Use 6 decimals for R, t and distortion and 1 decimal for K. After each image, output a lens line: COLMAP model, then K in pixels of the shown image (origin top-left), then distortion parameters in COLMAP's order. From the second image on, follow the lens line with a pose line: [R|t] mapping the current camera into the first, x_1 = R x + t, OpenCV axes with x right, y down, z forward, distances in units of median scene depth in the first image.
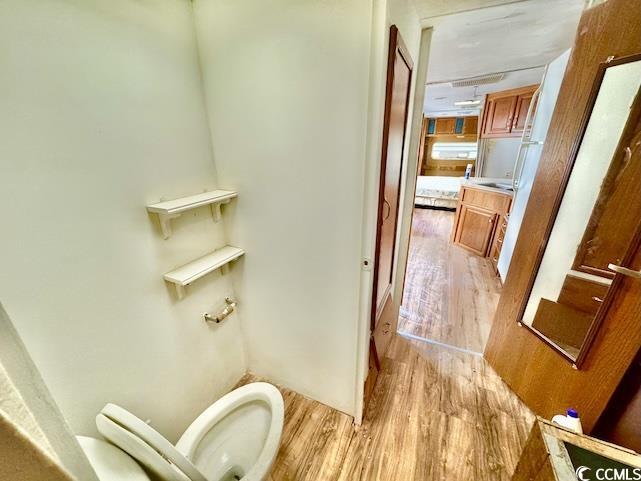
lens RADIAL K [[255.1, 0, 321.0], [0, 255.1, 241.7], [0, 0, 1]] dist [-0.002023, -0.000162]
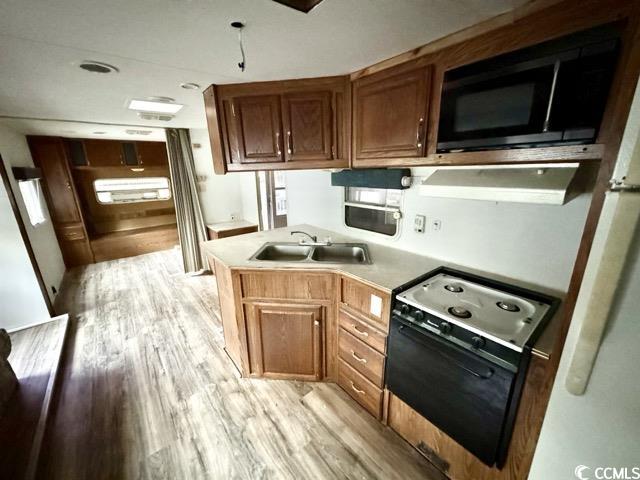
lens RADIAL K [[254.7, 0, 320.5], [0, 254.7, 241.2], [0, 0, 1]] dist [-0.002023, -0.000162]
pose [[0.419770, -0.241903, 0.874801, 0.166379], [0.344433, 0.934188, 0.093050, -0.190566], [-0.839738, 0.262251, 0.475463, 0.469066]]
